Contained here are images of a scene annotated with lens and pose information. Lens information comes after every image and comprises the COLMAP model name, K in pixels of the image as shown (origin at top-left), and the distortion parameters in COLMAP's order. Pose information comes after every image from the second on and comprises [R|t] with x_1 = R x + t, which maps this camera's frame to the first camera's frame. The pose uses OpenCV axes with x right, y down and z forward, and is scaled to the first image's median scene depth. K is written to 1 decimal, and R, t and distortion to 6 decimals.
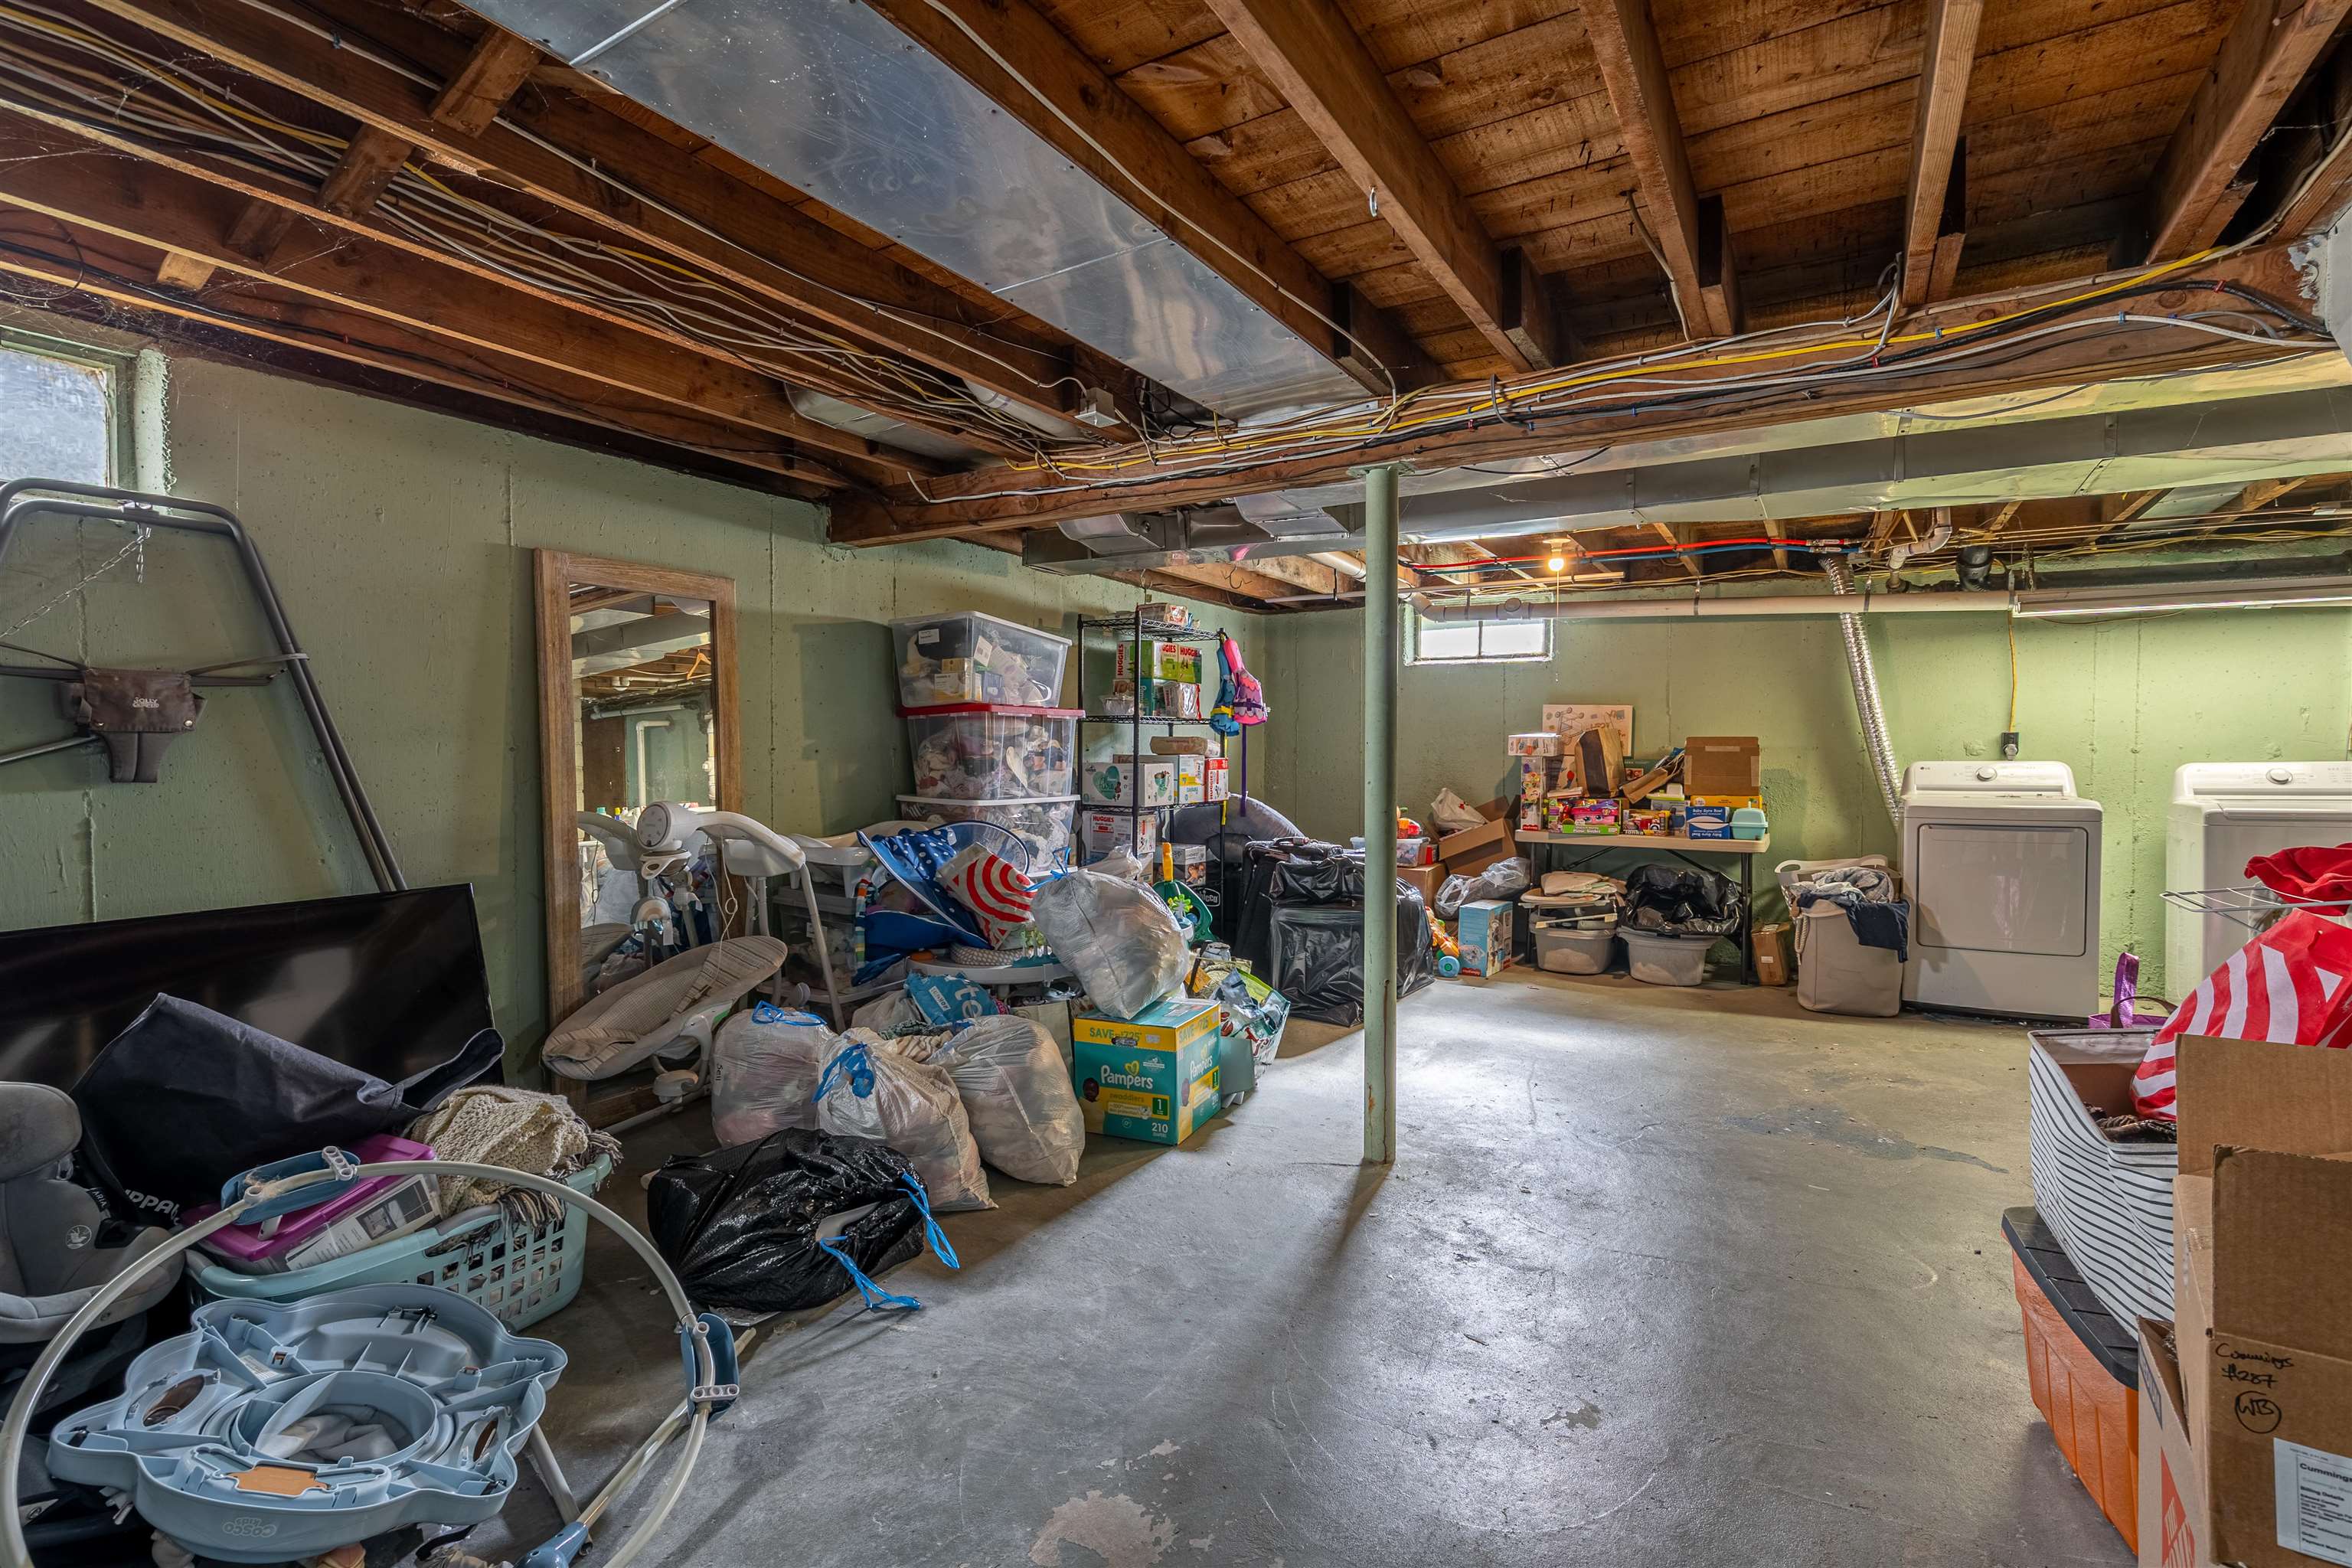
lens RADIAL K [[1073.1, 0, 1166.9], [0, 1073.1, 786.0], [0, 0, 1]] dist [-0.002697, 0.000605]
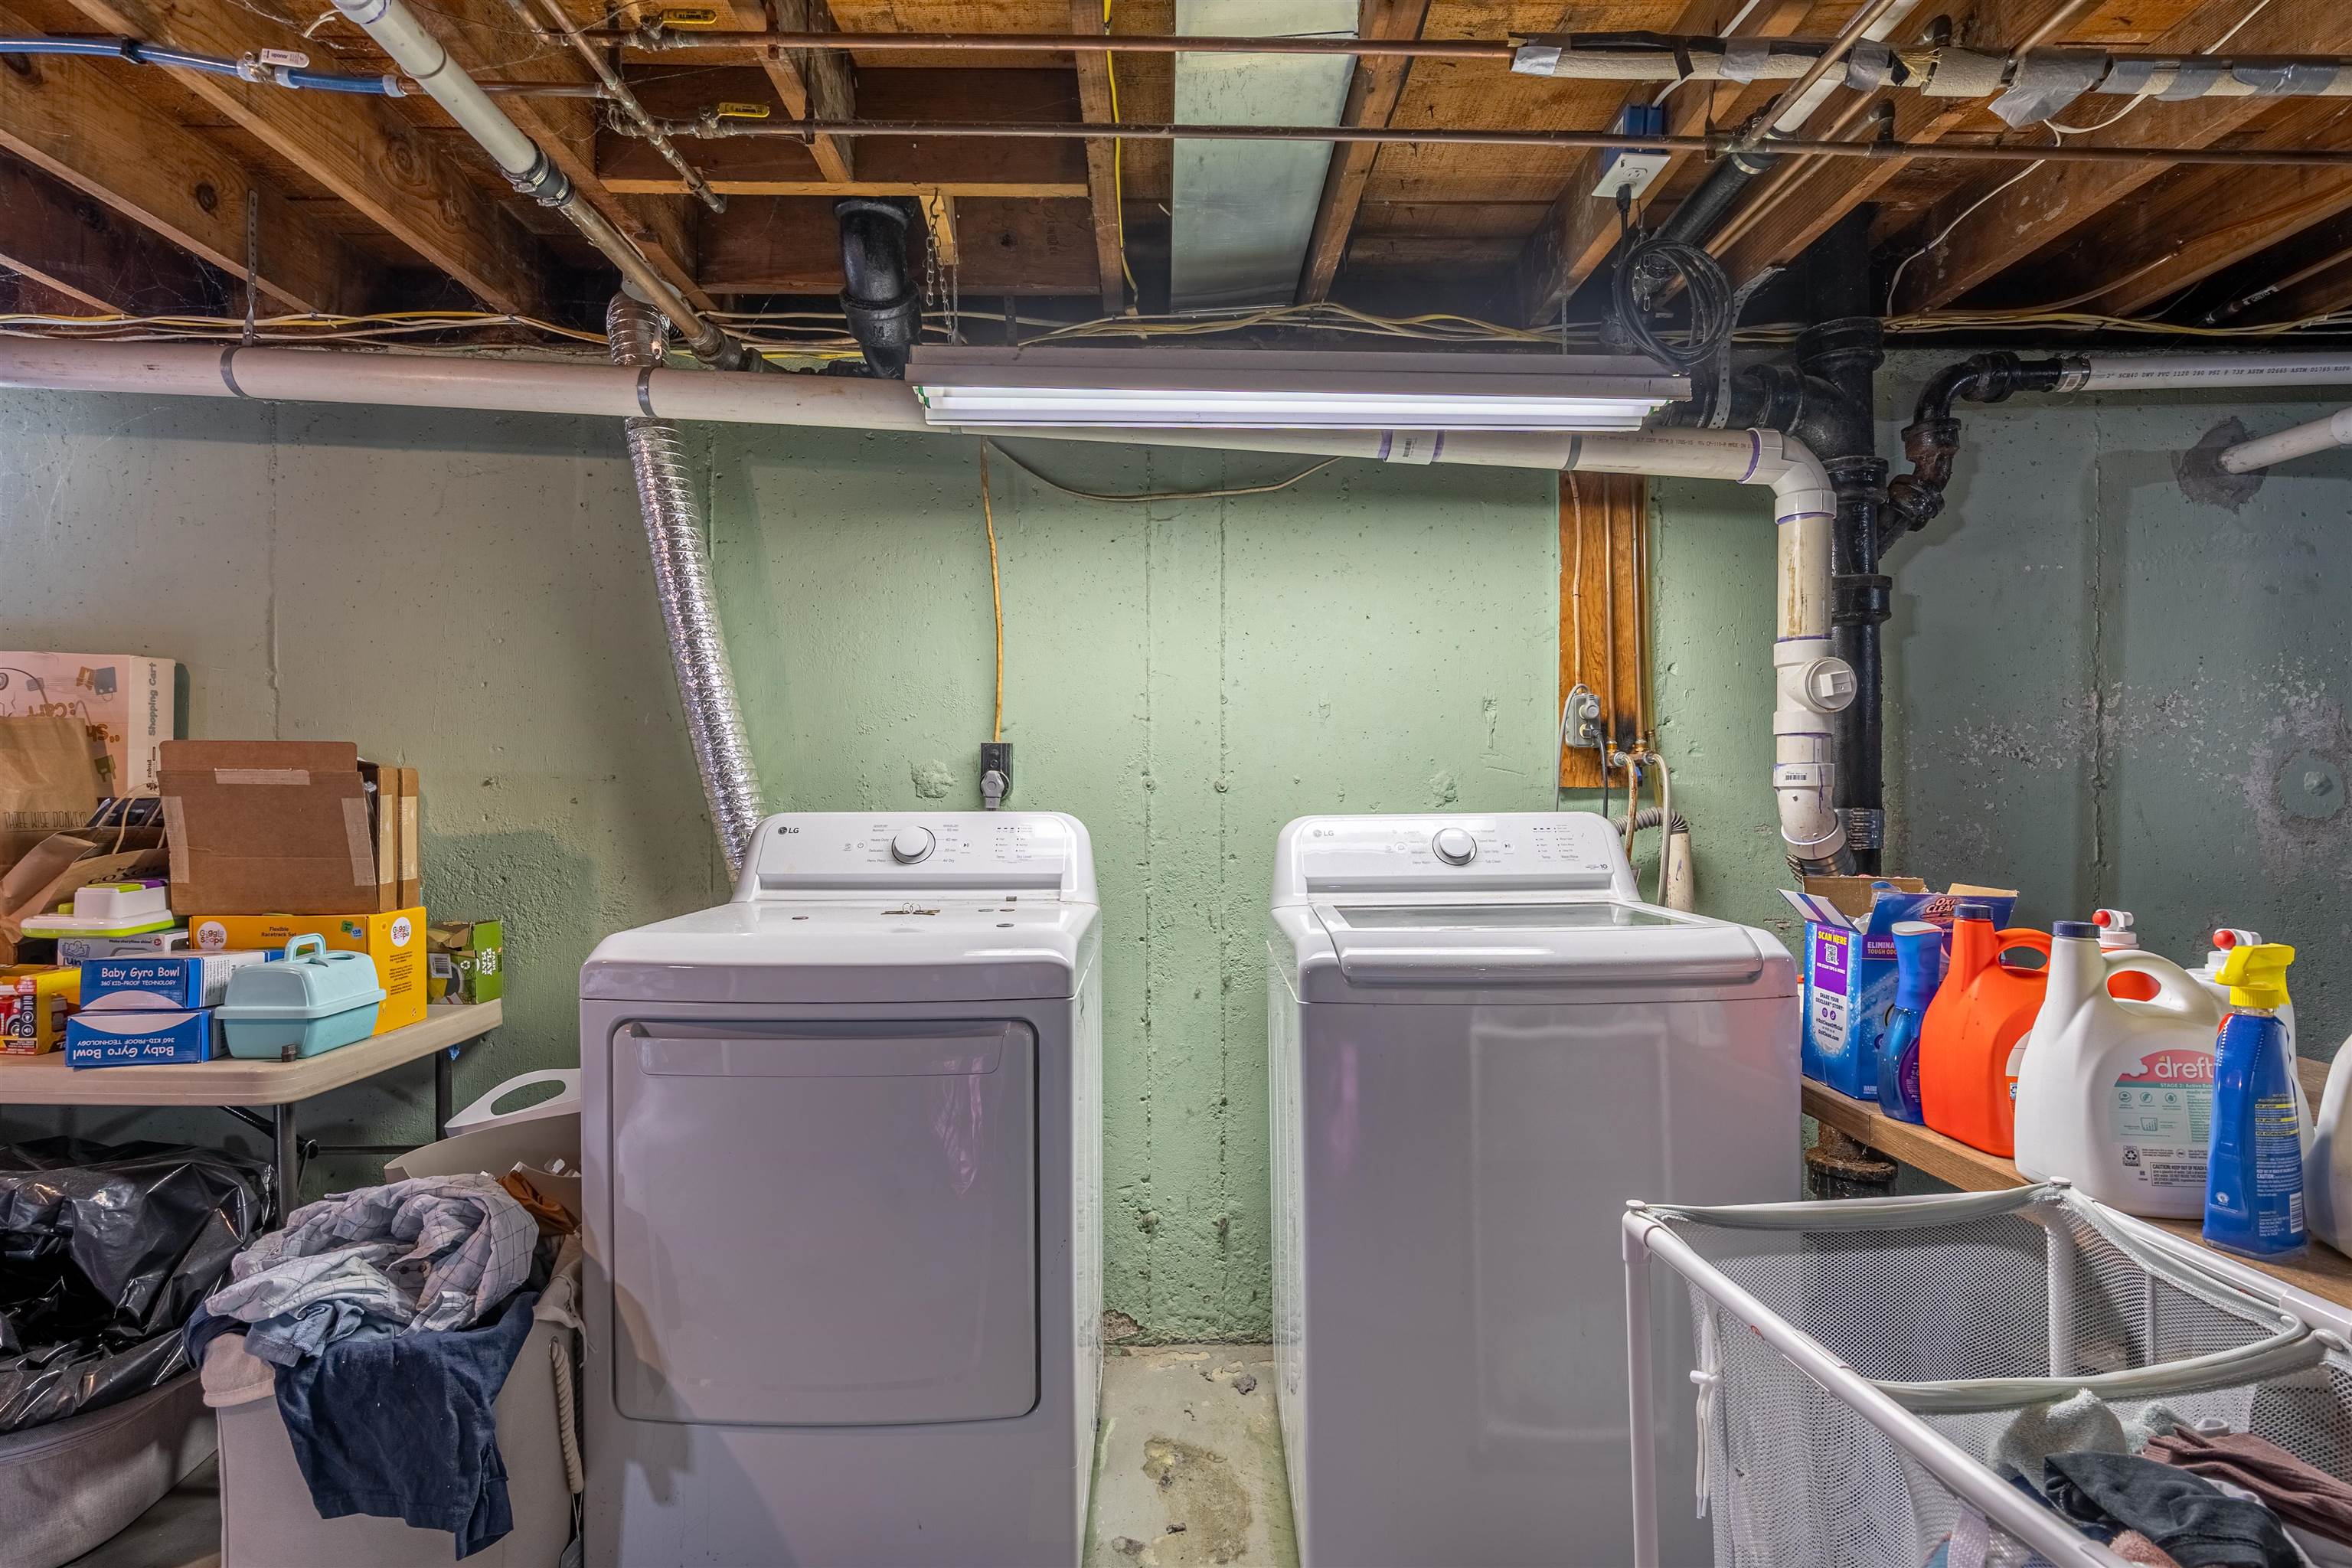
lens RADIAL K [[1073.1, 0, 1166.9], [0, 1073.1, 786.0], [0, 0, 1]] dist [-0.002697, 0.000605]
pose [[0.855243, 0.008180, 0.518163, 0.641526], [0.013044, 0.999219, -0.037305, -0.016923], [-0.518063, 0.038664, 0.854468, 0.618465]]
